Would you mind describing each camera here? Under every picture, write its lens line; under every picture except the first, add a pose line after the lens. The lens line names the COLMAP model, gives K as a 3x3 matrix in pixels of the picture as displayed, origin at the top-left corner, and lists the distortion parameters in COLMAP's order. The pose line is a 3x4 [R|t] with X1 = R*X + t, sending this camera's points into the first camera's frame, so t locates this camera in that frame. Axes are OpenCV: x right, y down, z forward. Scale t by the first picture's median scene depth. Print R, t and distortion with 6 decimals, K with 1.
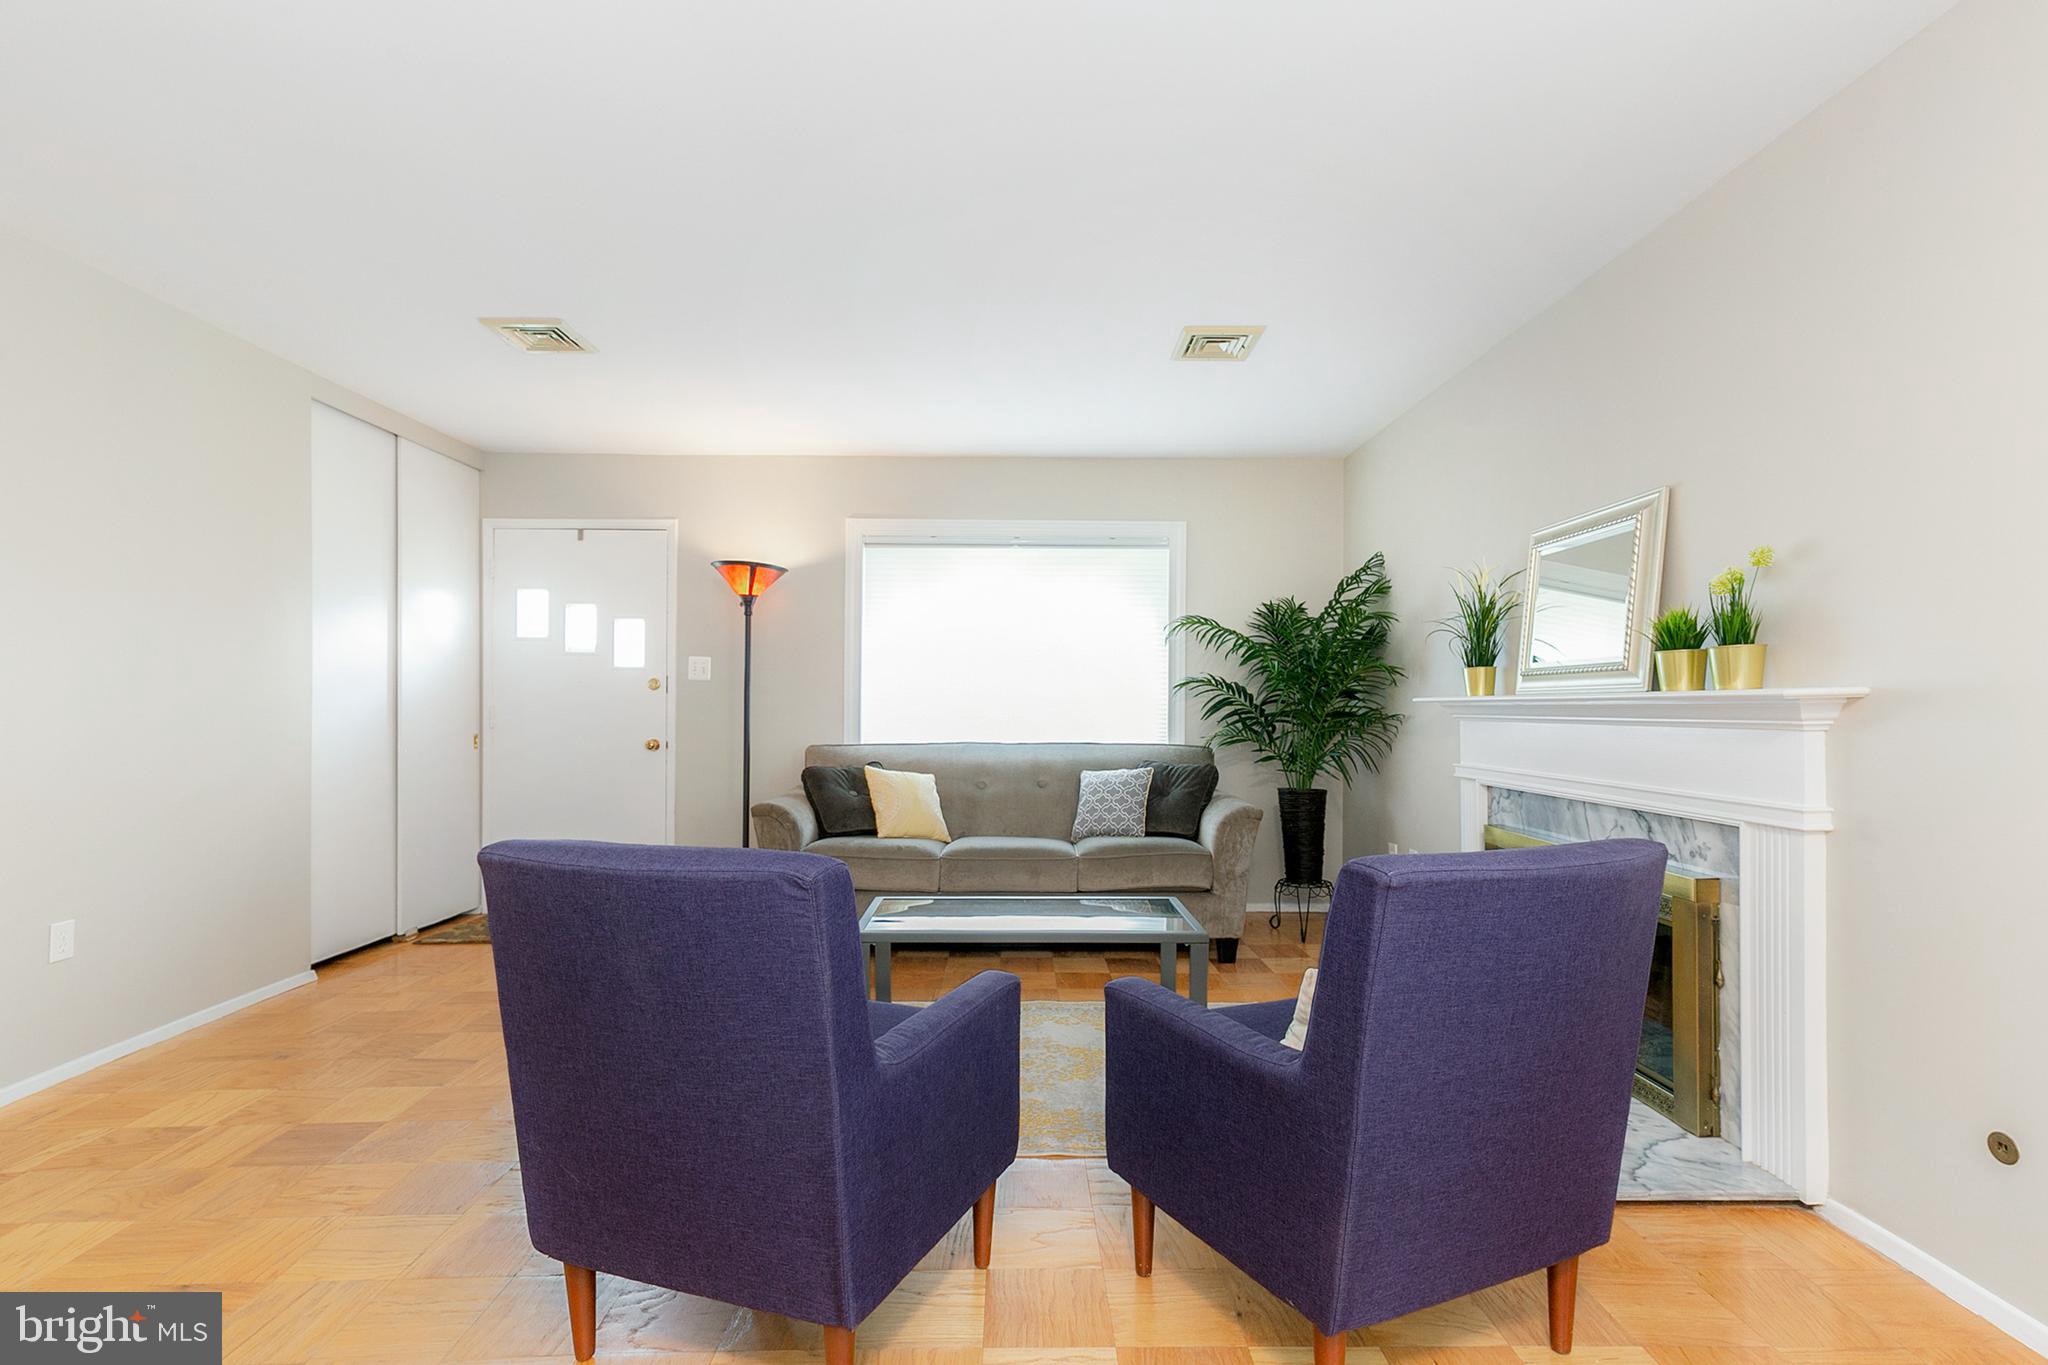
lens RADIAL K [[942.6, 0, 1022.4], [0, 942.6, 695.3], [0, 0, 1]] dist [-0.010360, 0.000052]
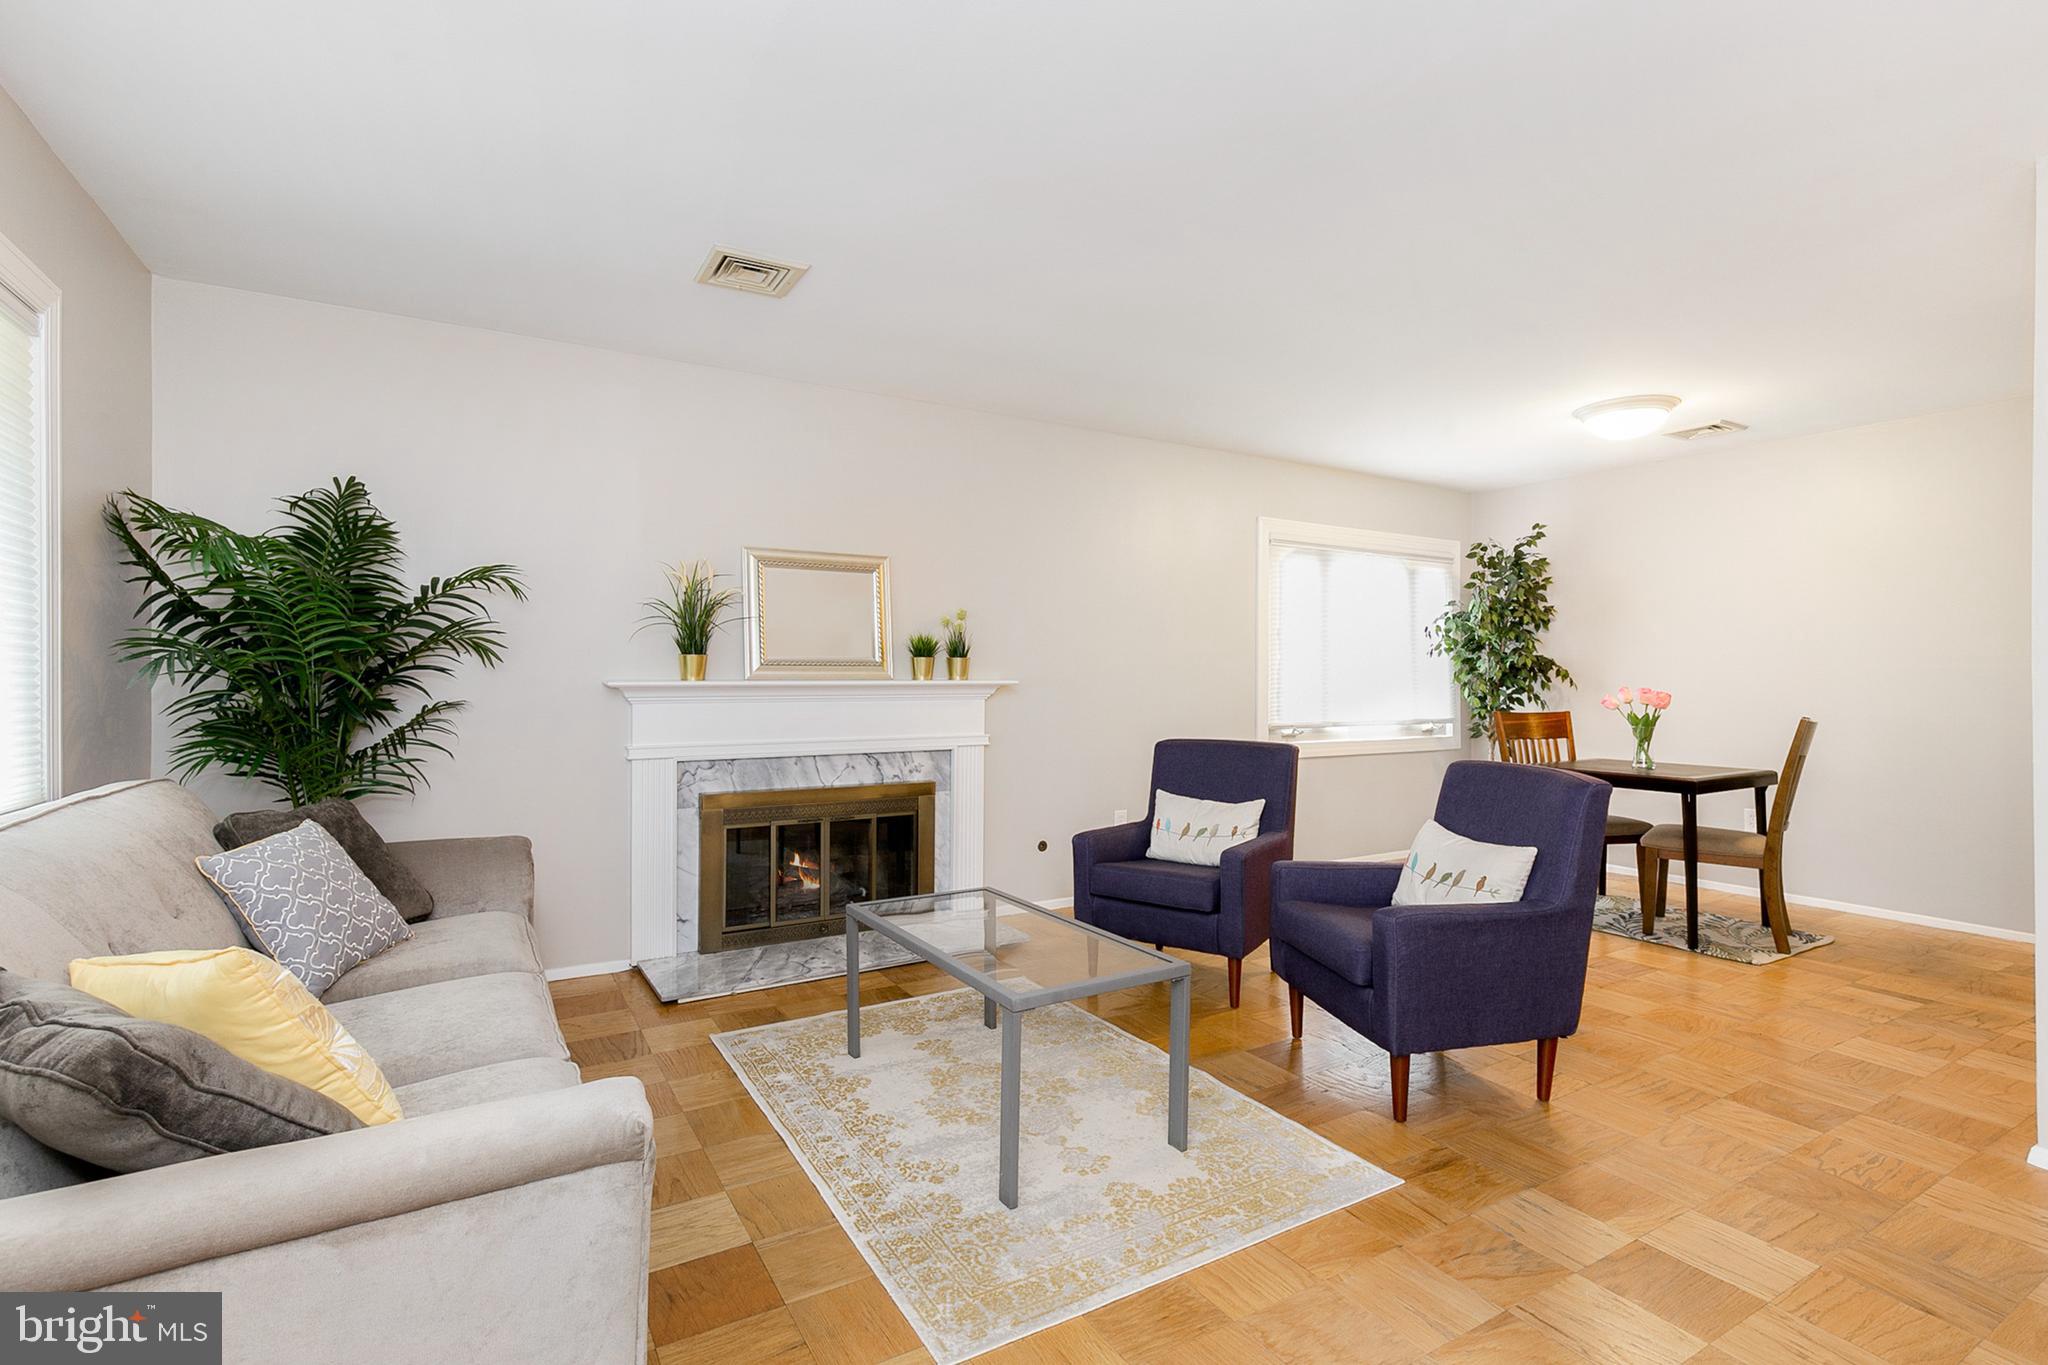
lens RADIAL K [[942.6, 0, 1012.2], [0, 942.6, 671.1], [0, 0, 1]] dist [-0.010360, 0.000052]
pose [[-0.493049, -0.002814, 0.869997, -0.541188], [-0.015010, 0.999873, -0.005273, -0.008165], [-0.869872, -0.015659, -0.493029, 0.994524]]
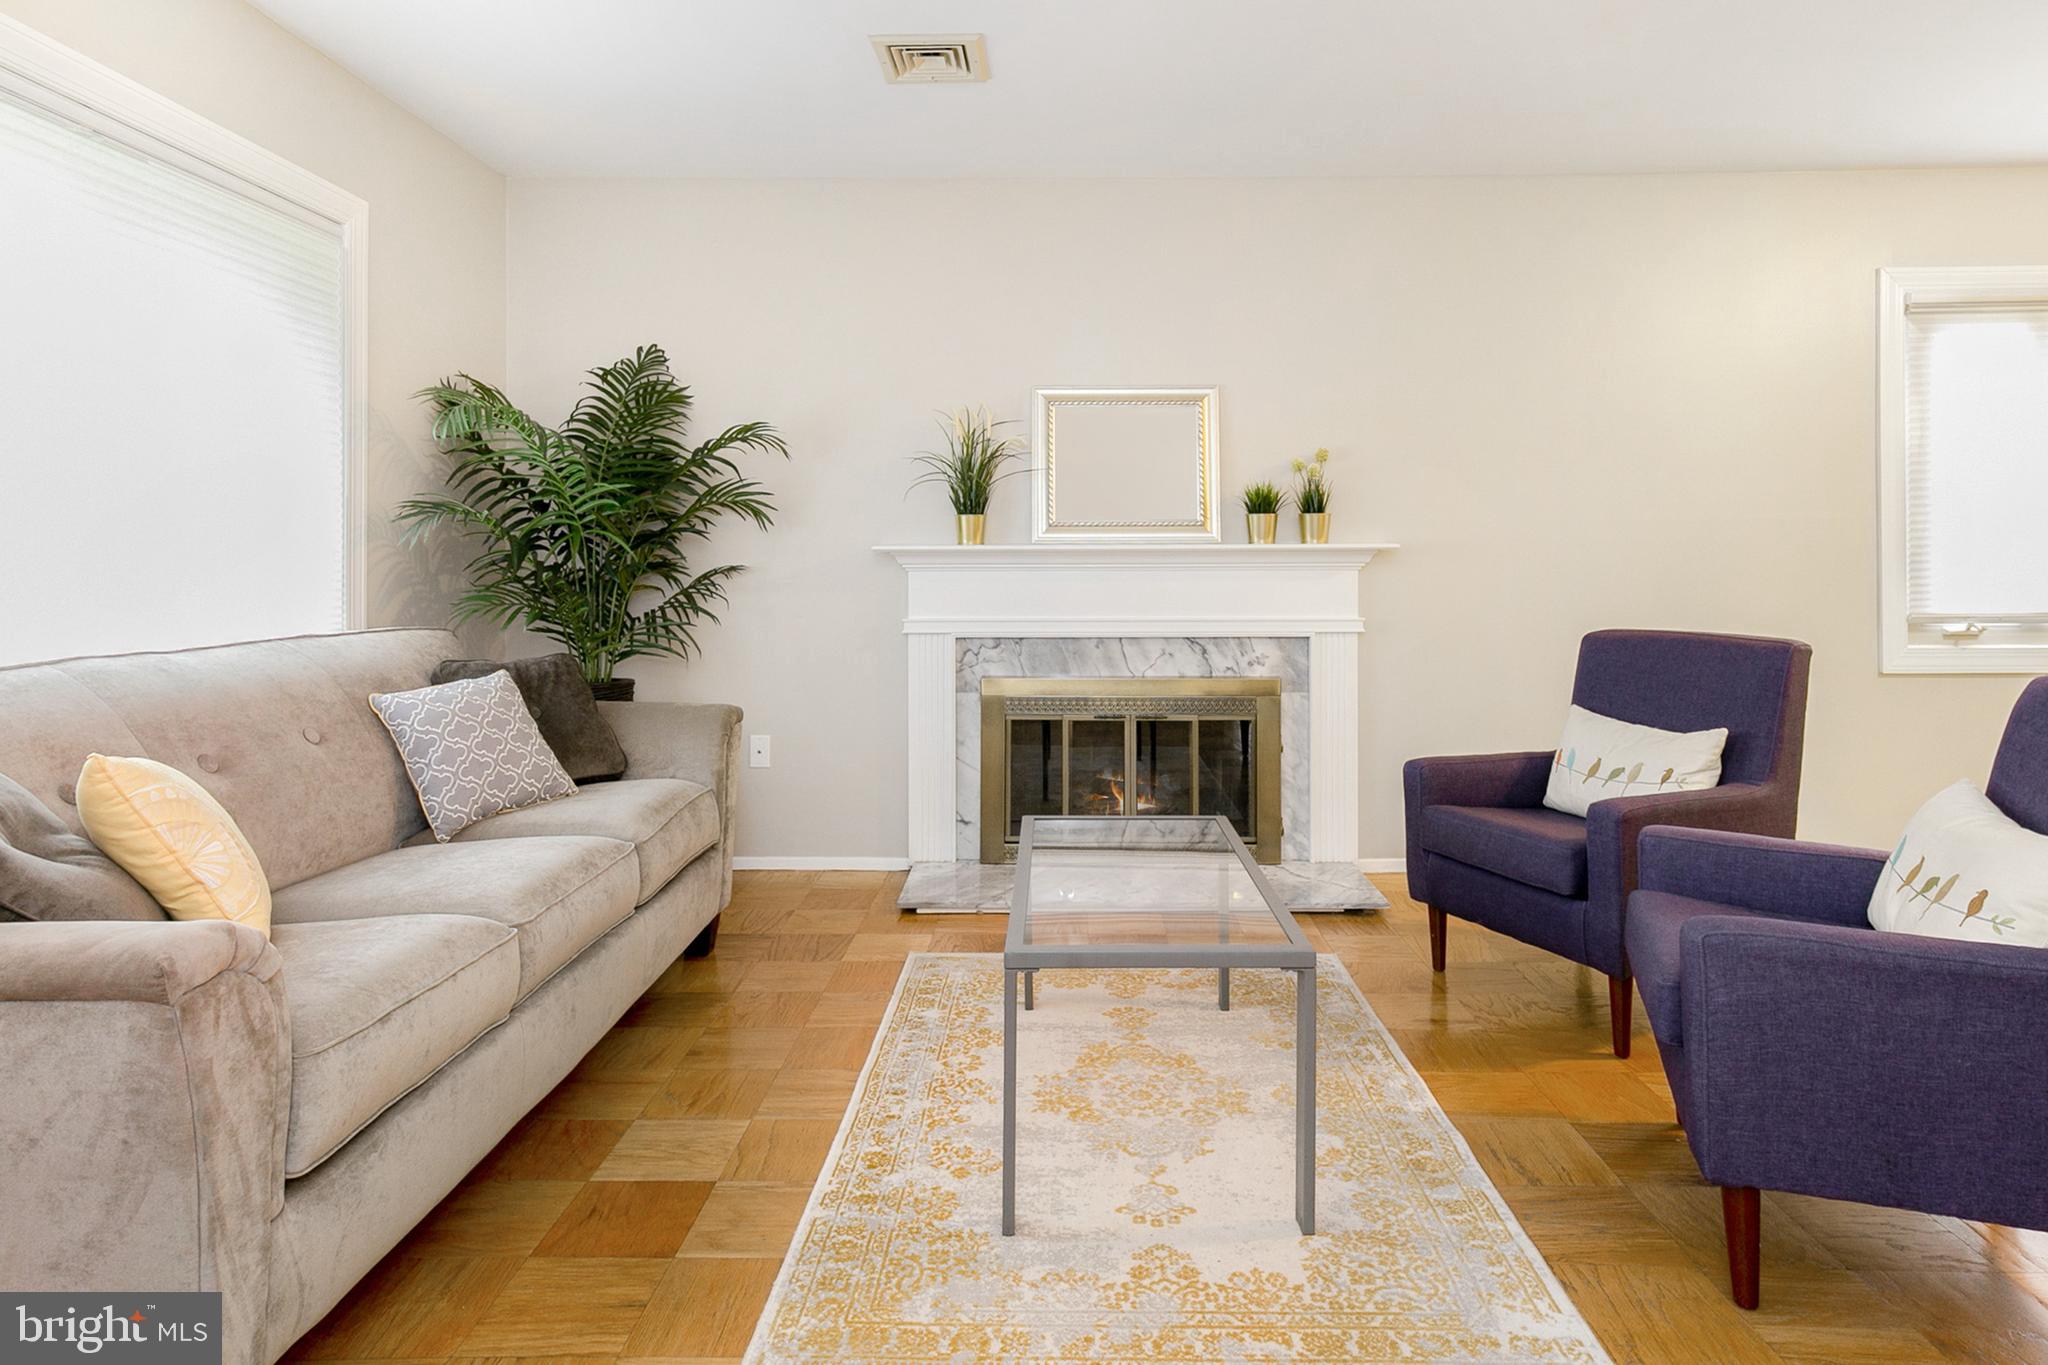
lens RADIAL K [[1158.3, 0, 1050.0], [0, 1158.3, 537.4], [0, 0, 1]] dist [0.001466, 0.000749]
pose [[0.022007, 0.012791, 0.999676, -0.564777], [-0.010899, 0.999862, -0.012554, 0.006180], [-0.999698, -0.010619, 0.022144, 0.727608]]
